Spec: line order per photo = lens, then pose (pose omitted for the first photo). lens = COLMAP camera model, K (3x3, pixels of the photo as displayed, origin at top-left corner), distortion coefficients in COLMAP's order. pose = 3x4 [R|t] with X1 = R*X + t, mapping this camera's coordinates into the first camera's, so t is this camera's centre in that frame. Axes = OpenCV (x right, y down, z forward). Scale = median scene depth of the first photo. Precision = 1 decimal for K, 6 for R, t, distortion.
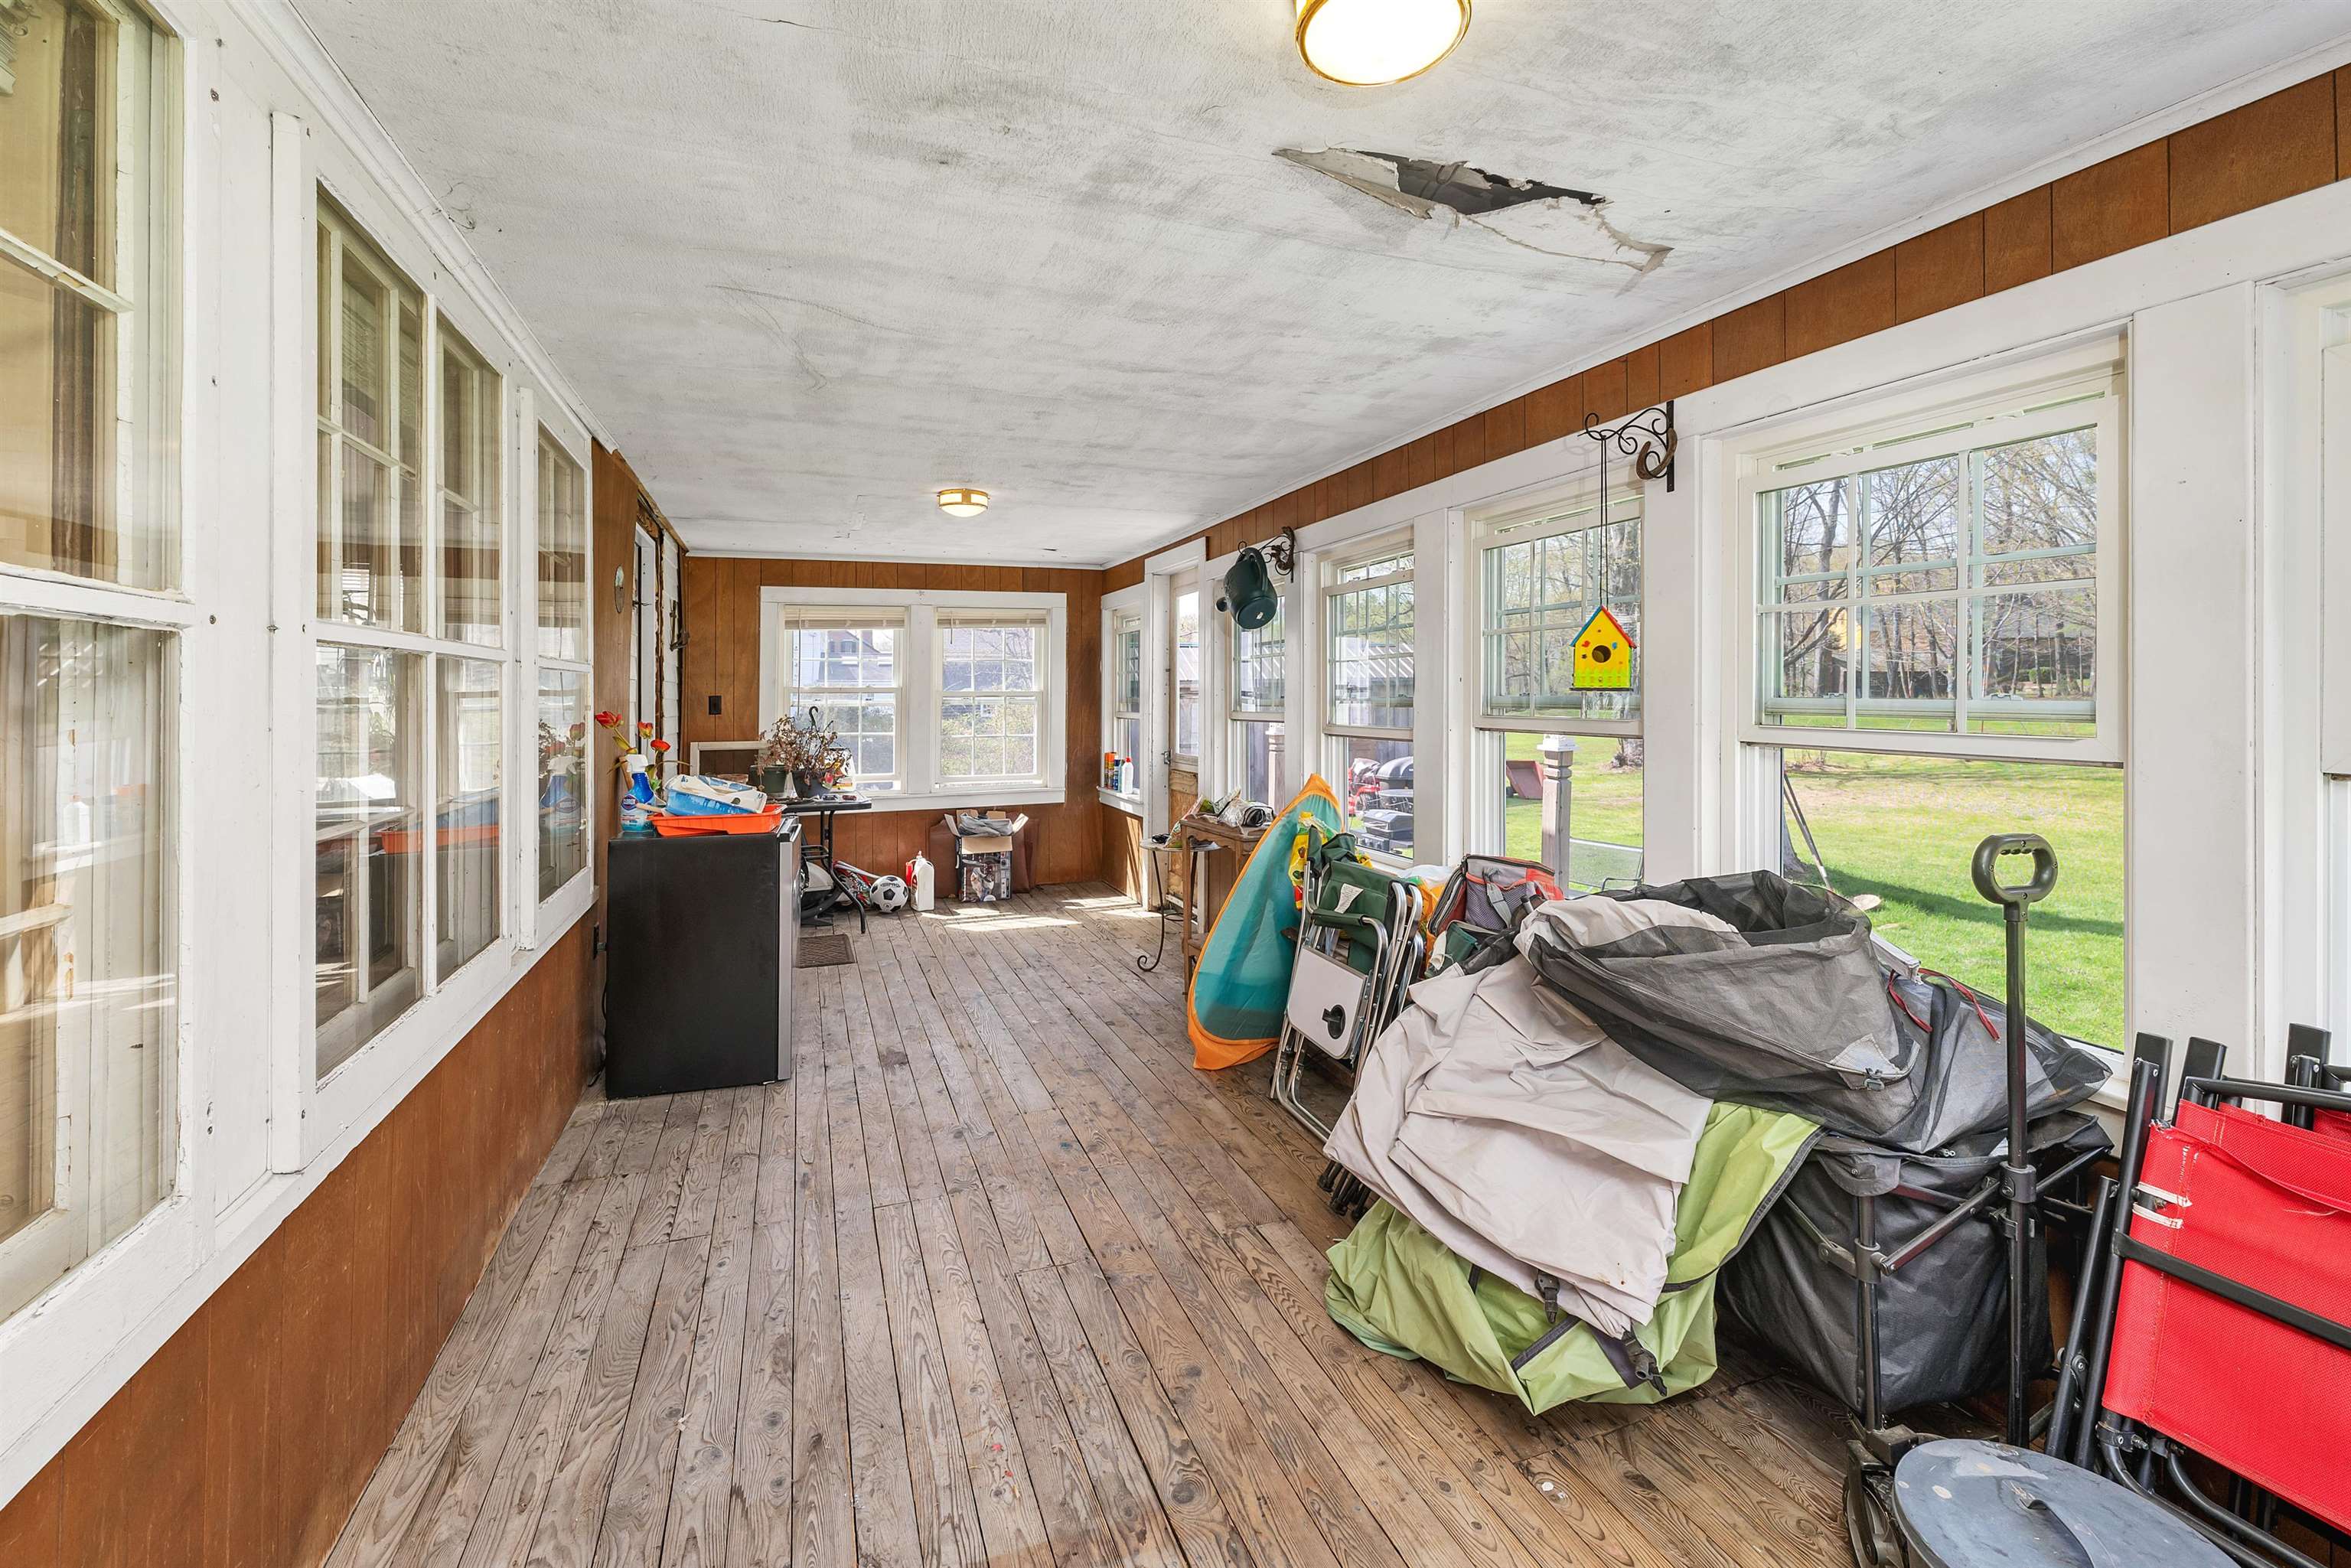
lens RADIAL K [[1012.6, 0, 1169.7], [0, 1012.6, 698.2], [0, 0, 1]] dist [-0.000059, 0.000218]
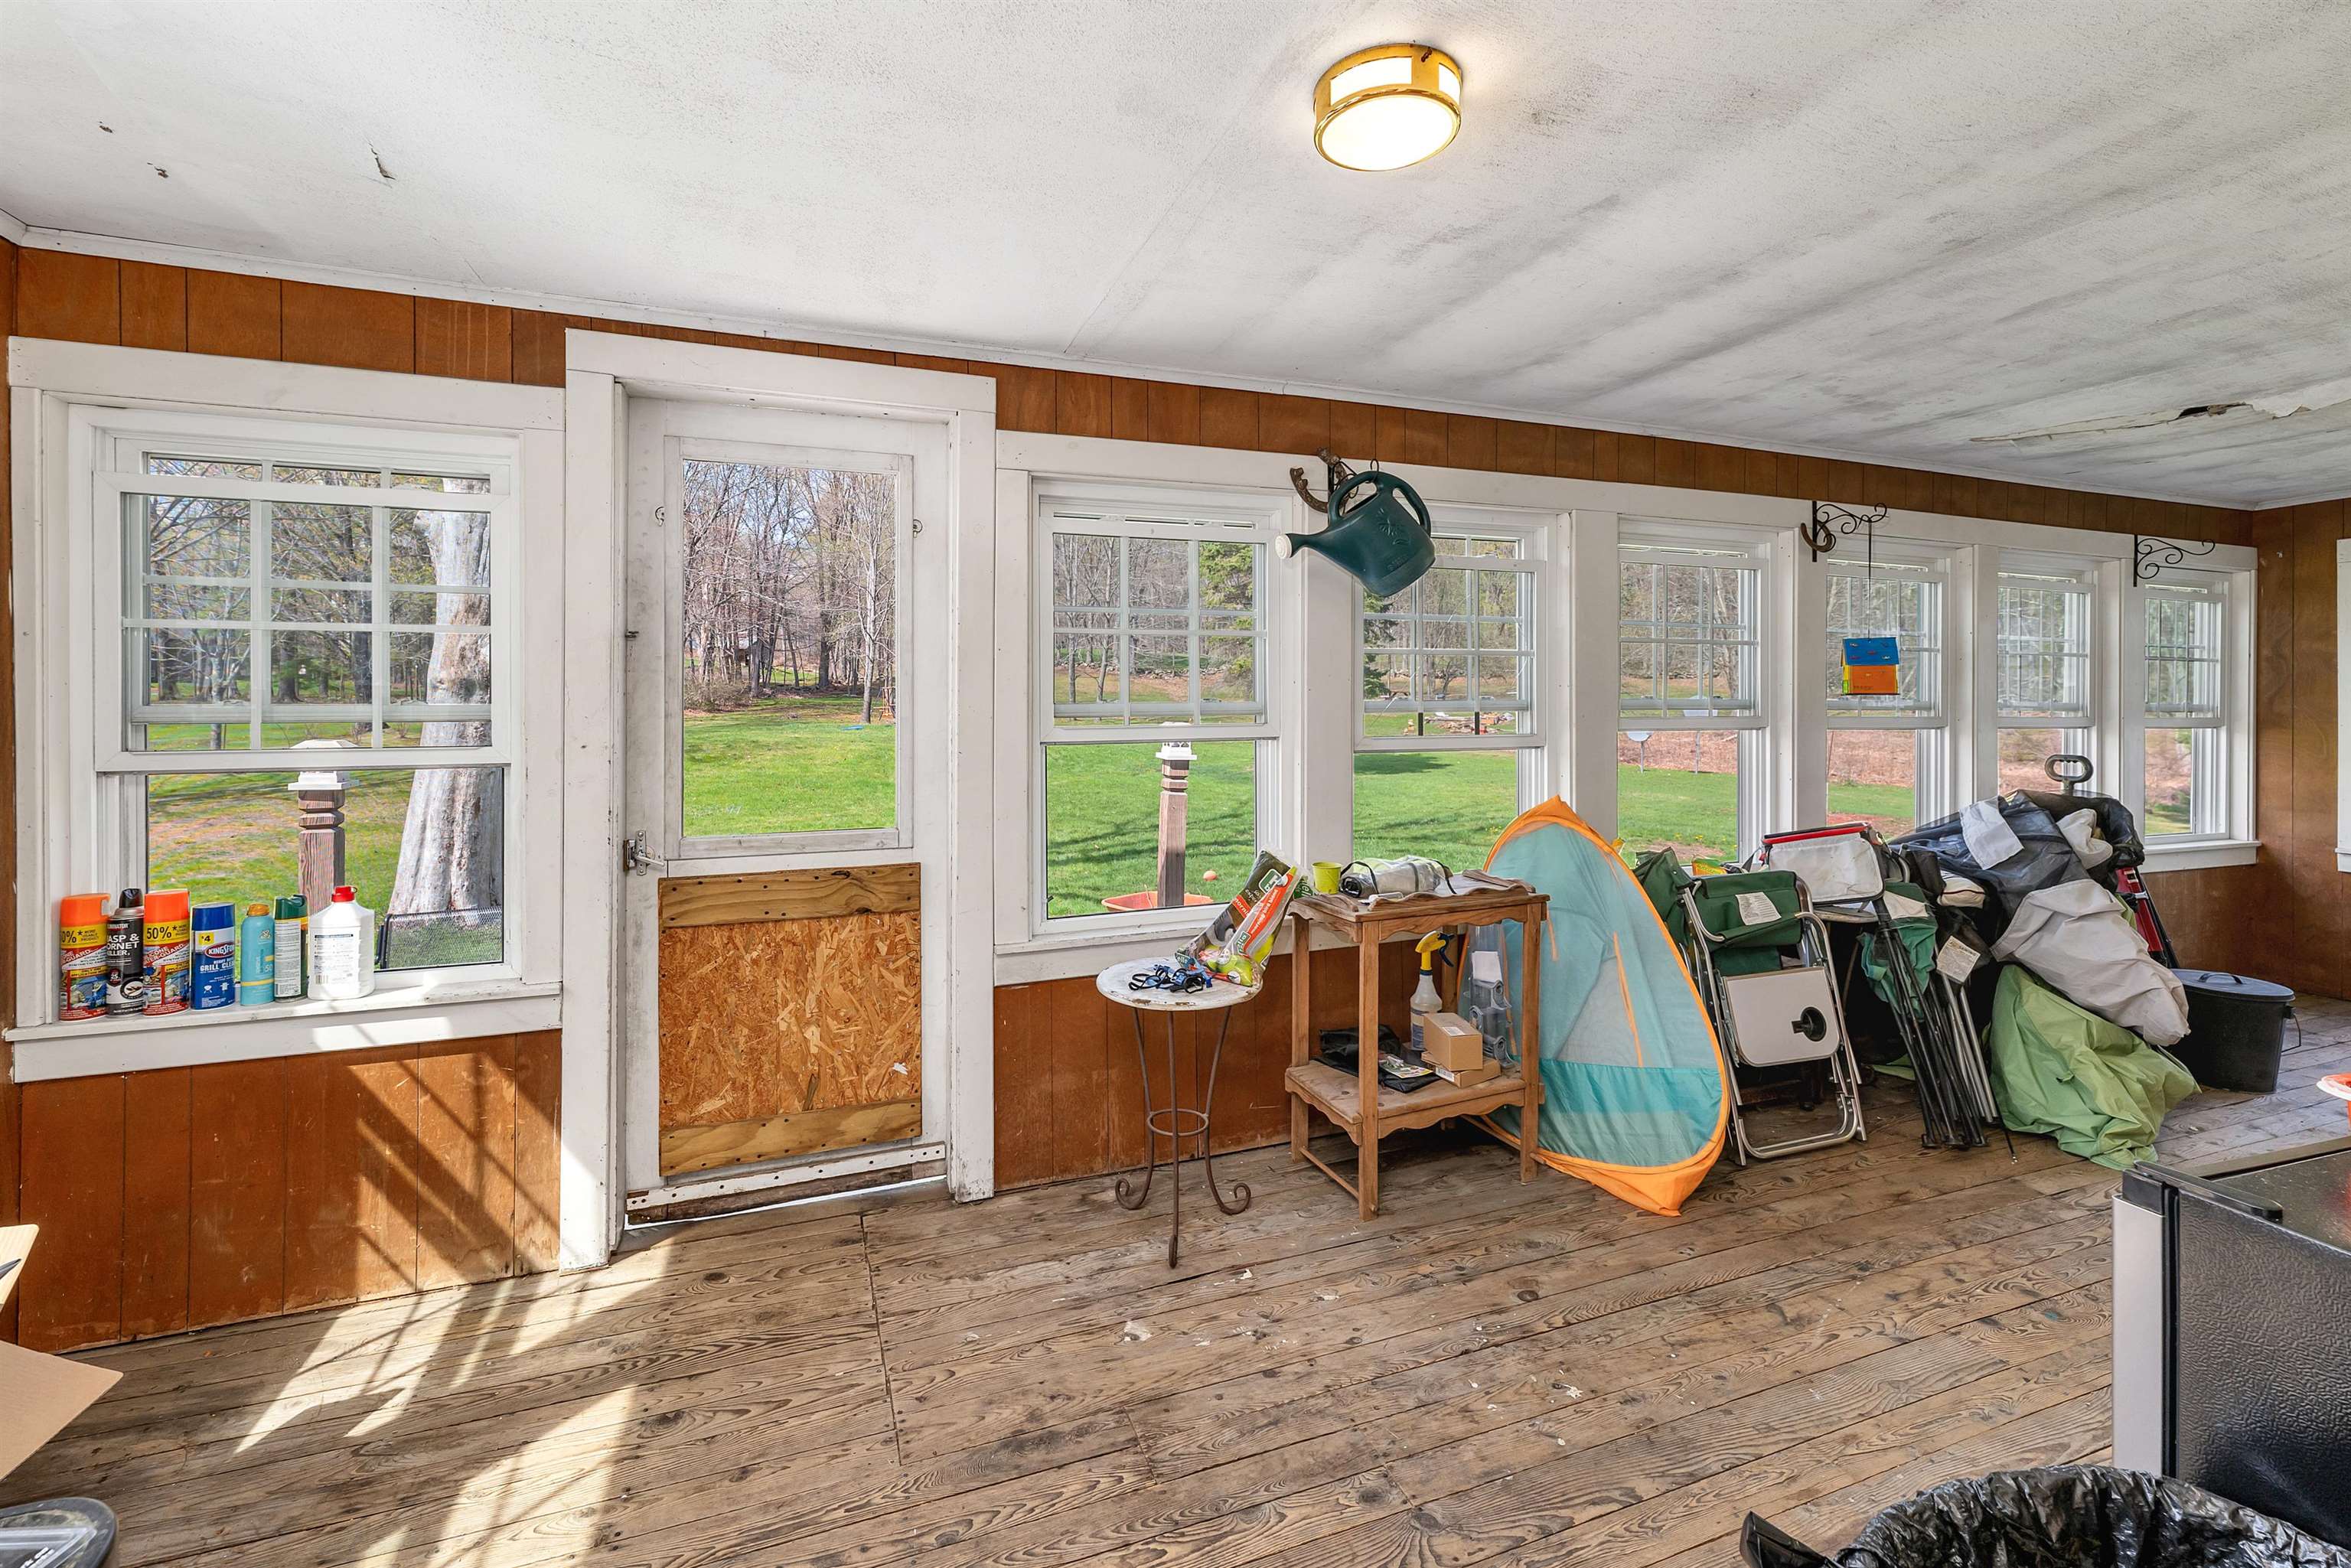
lens RADIAL K [[1012.6, 0, 1169.7], [0, 1012.6, 698.2], [0, 0, 1]] dist [-0.000059, 0.000218]
pose [[-0.001942, 0.001429, 0.999997, -0.897639], [0.003965, 0.999991, -0.001421, -0.003115], [-0.999990, 0.003962, -0.001947, 1.763790]]
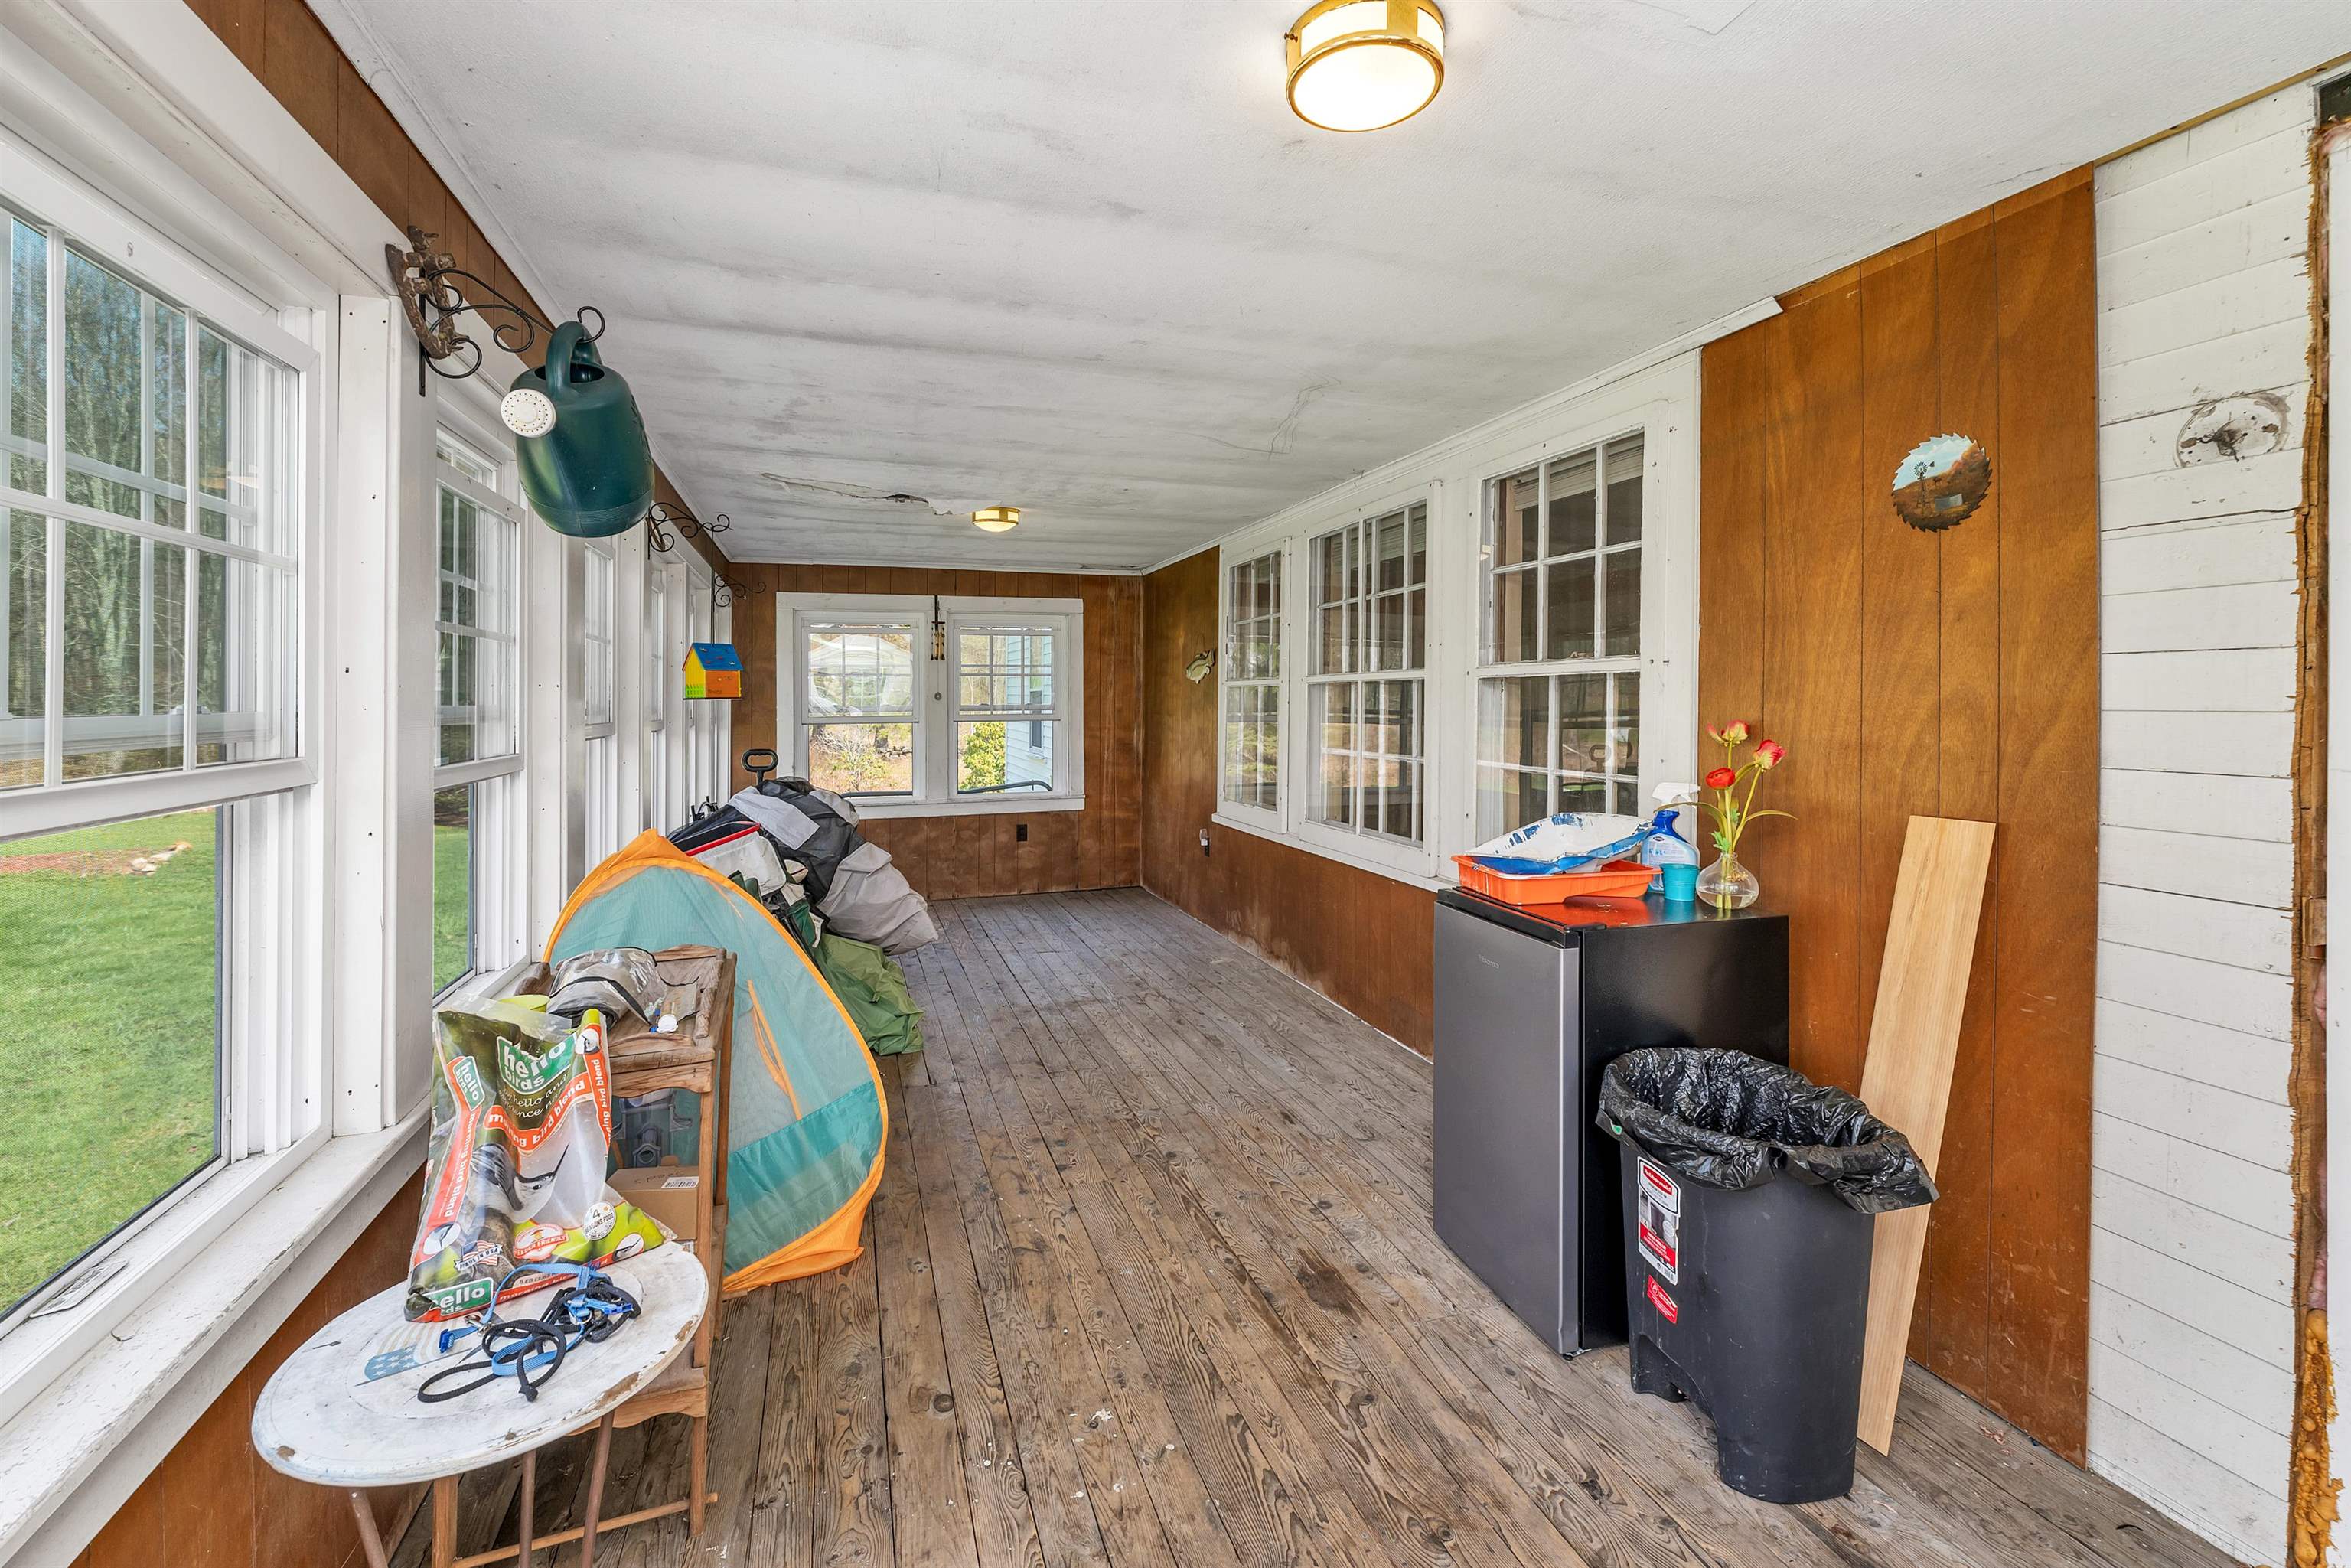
lens RADIAL K [[993.0, 0, 1182.7], [0, 993.0, 704.2], [0, 0, 1]] dist [0.001483, 0.000262]
pose [[-0.999827, 0.003832, 0.018190, -0.264256], [0.003936, 0.999976, 0.005666, -0.003656], [-0.018168, 0.005736, -0.999818, 2.147716]]
